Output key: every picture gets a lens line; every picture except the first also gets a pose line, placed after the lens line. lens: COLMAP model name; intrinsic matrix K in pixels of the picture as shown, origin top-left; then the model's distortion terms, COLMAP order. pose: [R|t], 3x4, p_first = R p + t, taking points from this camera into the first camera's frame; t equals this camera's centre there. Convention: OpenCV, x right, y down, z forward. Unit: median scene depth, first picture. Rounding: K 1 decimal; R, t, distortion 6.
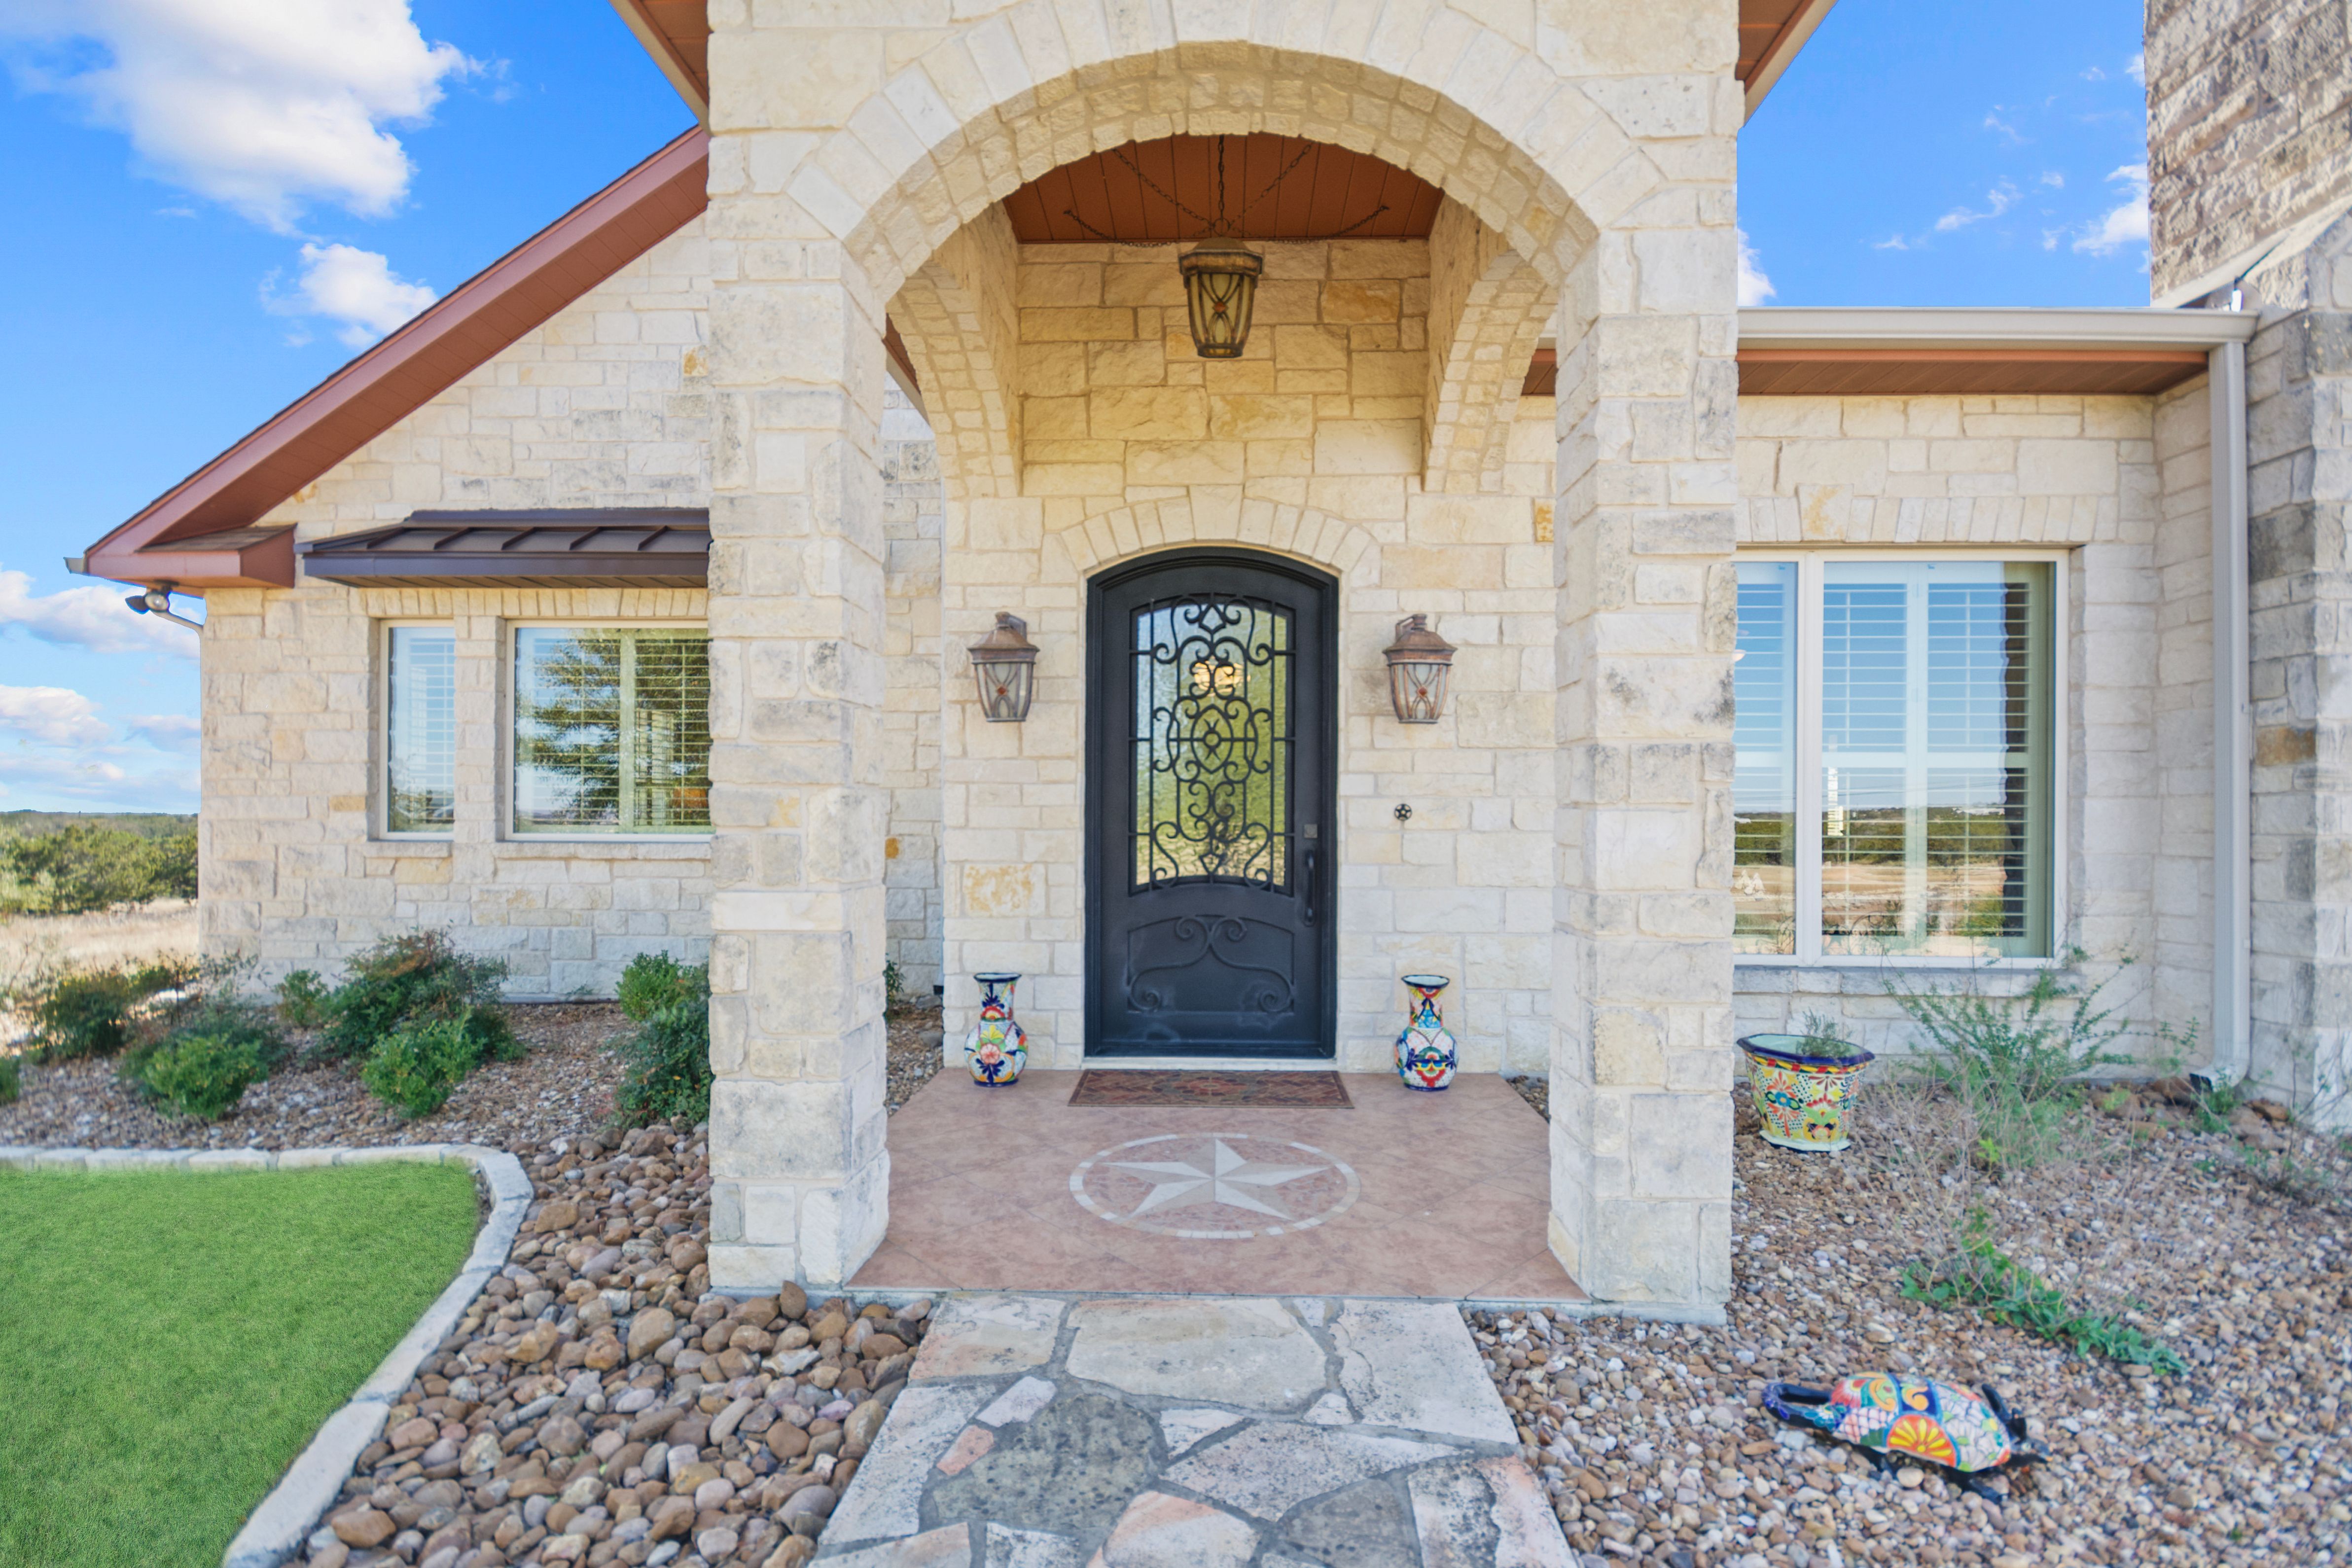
lens RADIAL K [[1041.0, 0, 1169.7], [0, 1041.0, 825.5], [0, 0, 1]] dist [-0.019094, -0.000480]
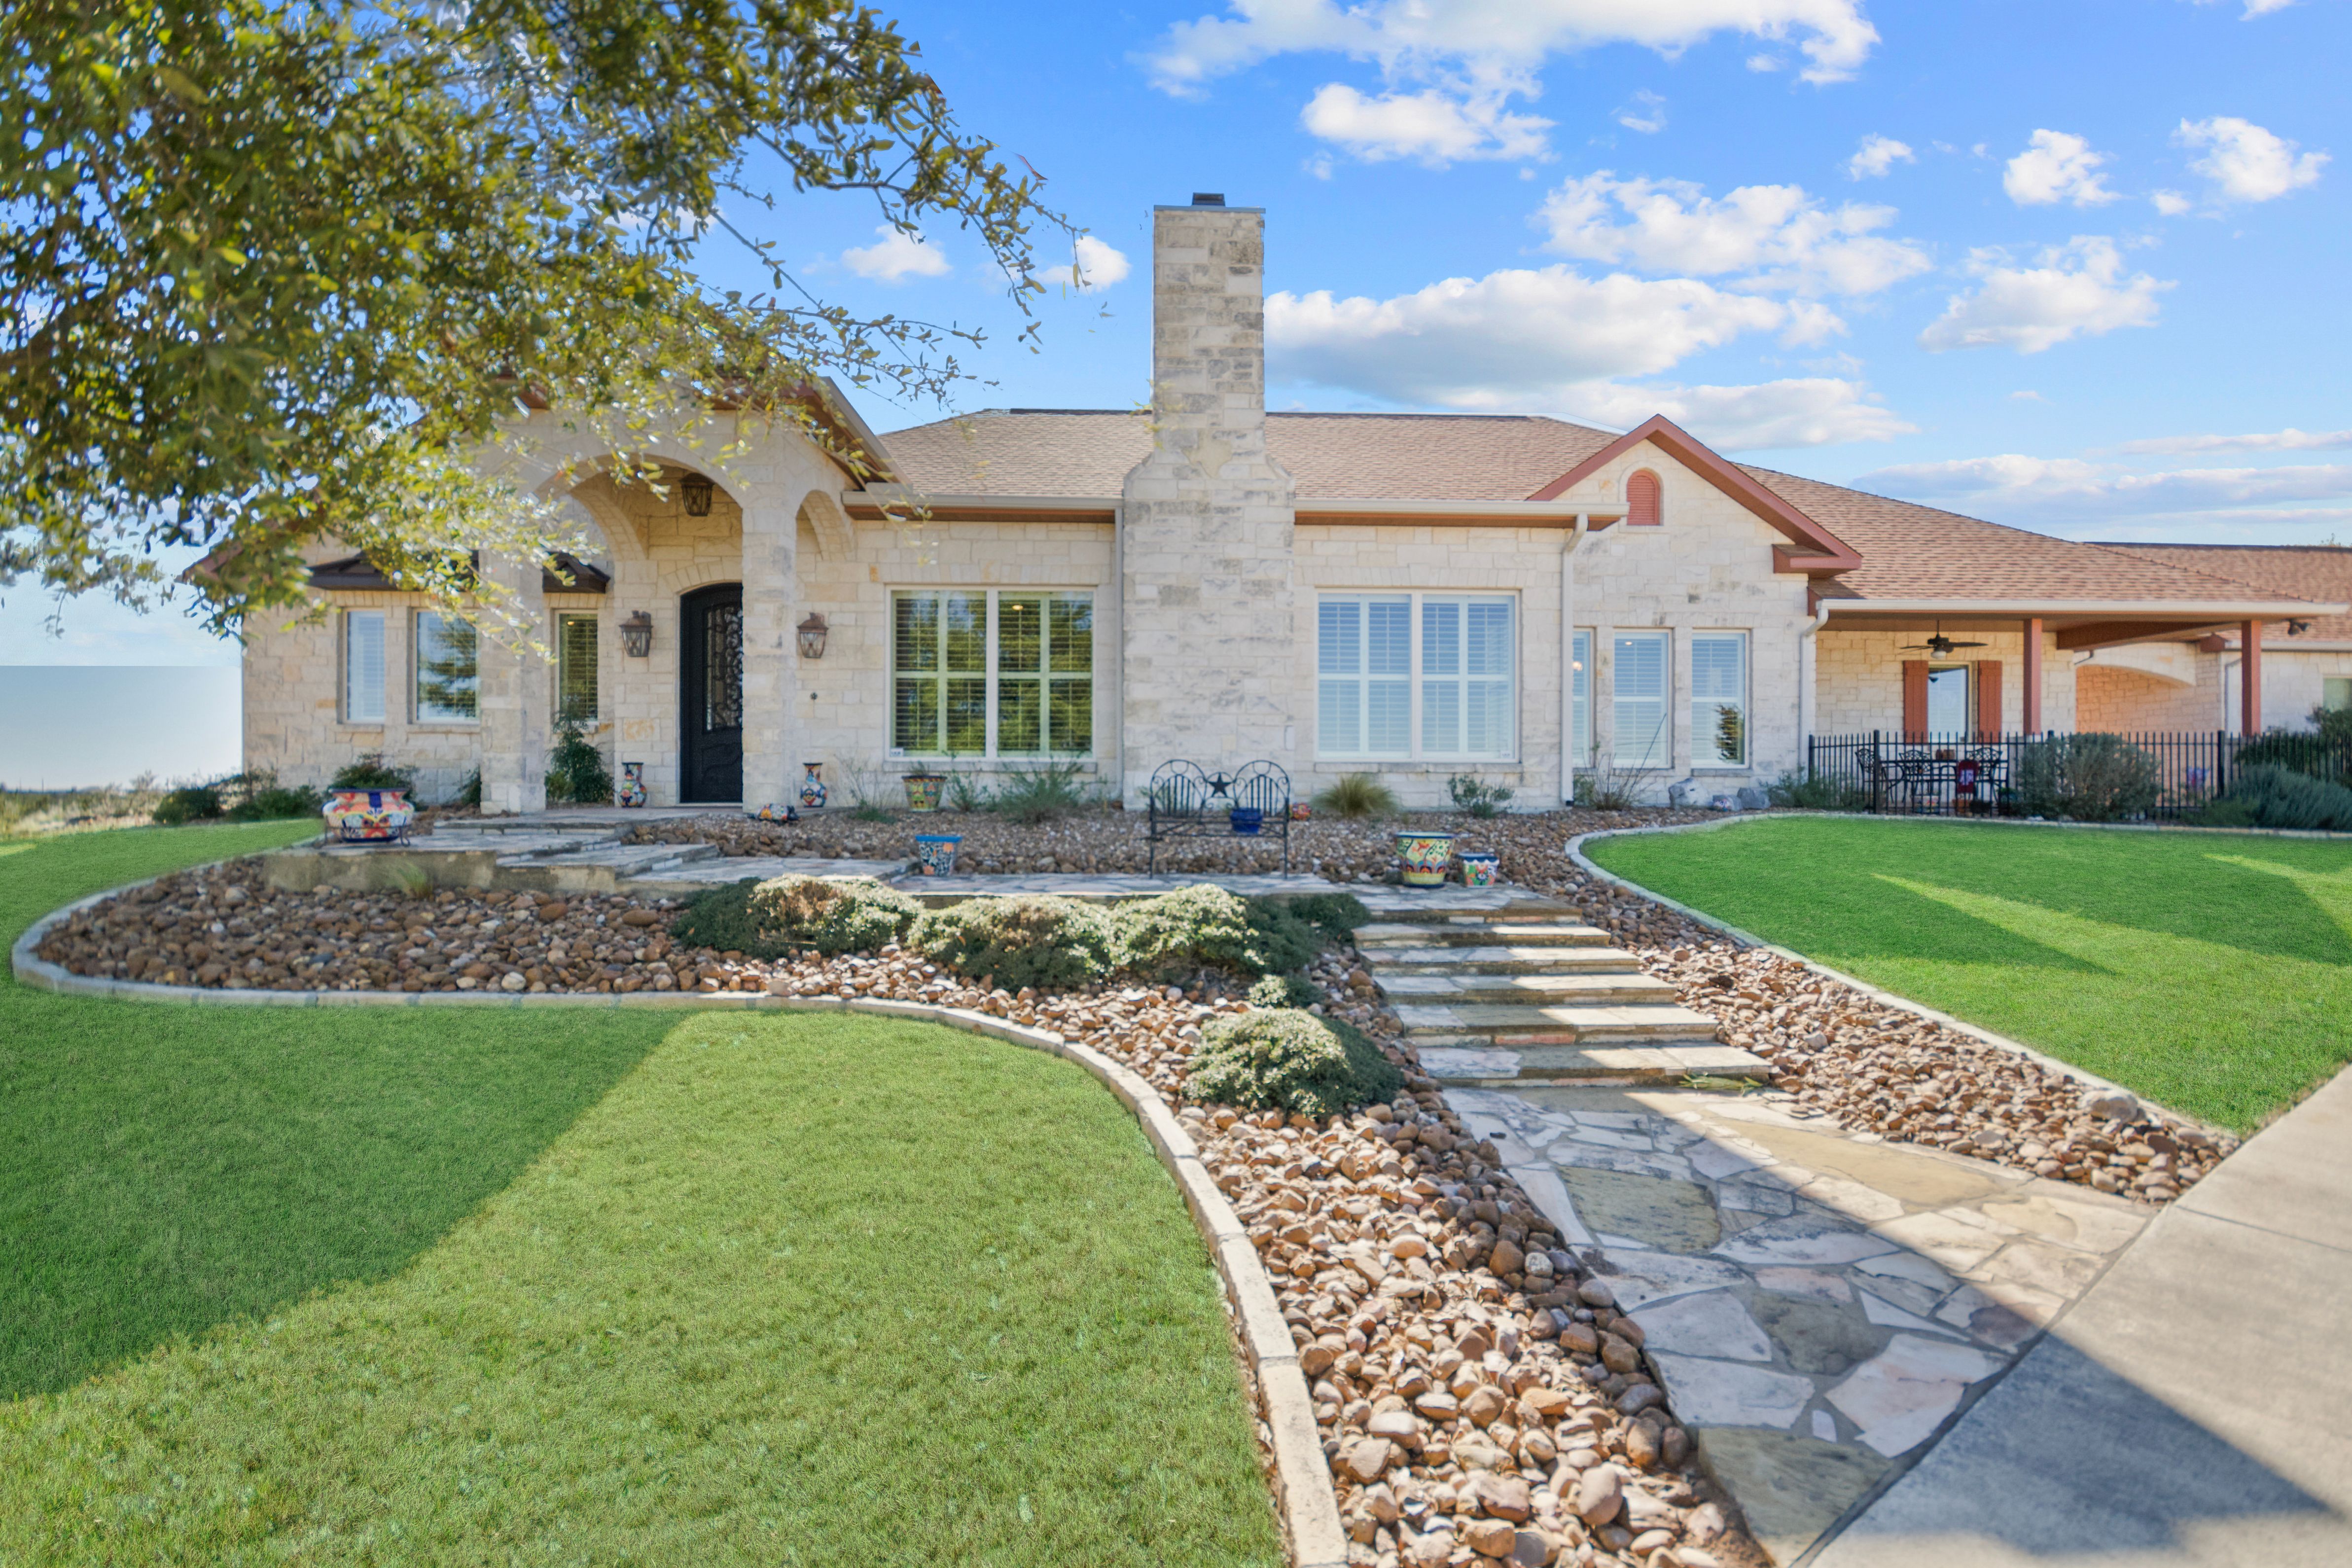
lens RADIAL K [[1007.8, 0, 1166.1], [0, 1007.8, 834.4], [0, 0, 1]] dist [0.000601, -0.000014]
pose [[0.997708, 0.000721, 0.067661, 0.883724], [-0.001242, 0.999970, 0.007658, 0.285337], [-0.067653, -0.007725, 0.997679, -1.362967]]
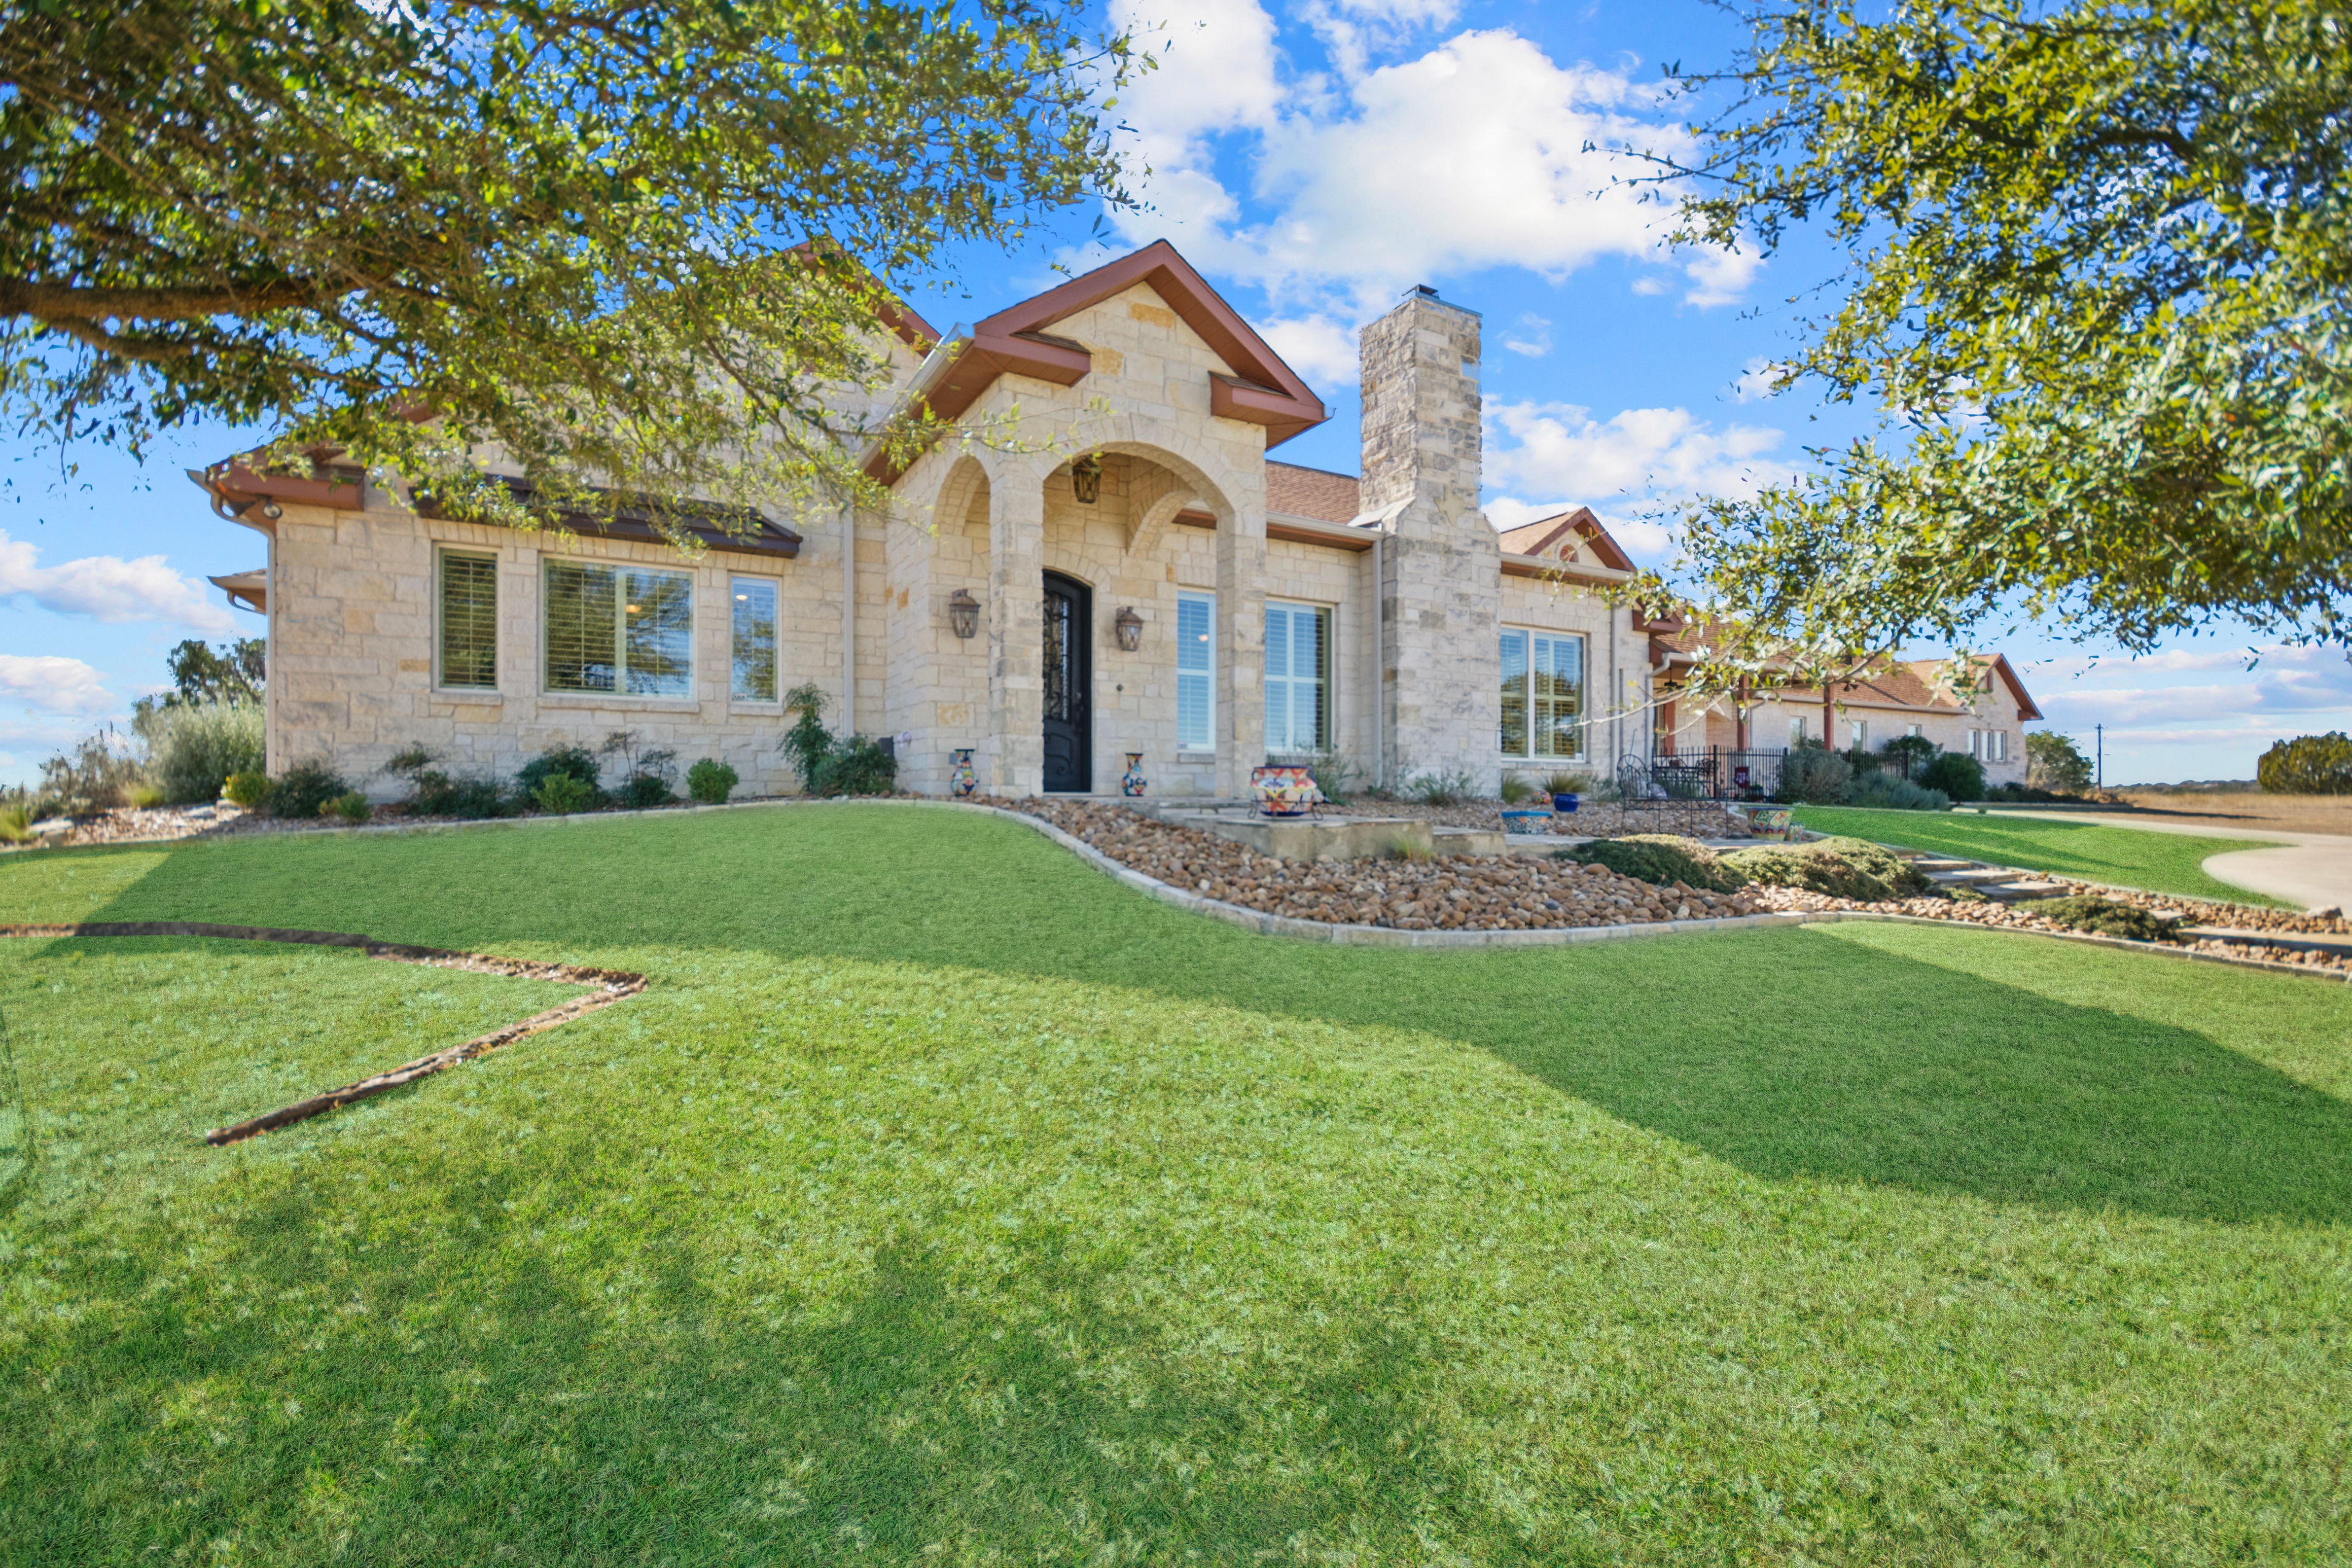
lens RADIAL K [[1041.0, 0, 1169.7], [0, 1041.0, 825.5], [0, 0, 1]] dist [-0.019094, -0.000480]
pose [[0.852316, -0.014197, 0.522834, -0.956280], [0.004589, 0.999796, 0.019667, 0.263578], [-0.523006, -0.014363, 0.852208, -1.139932]]
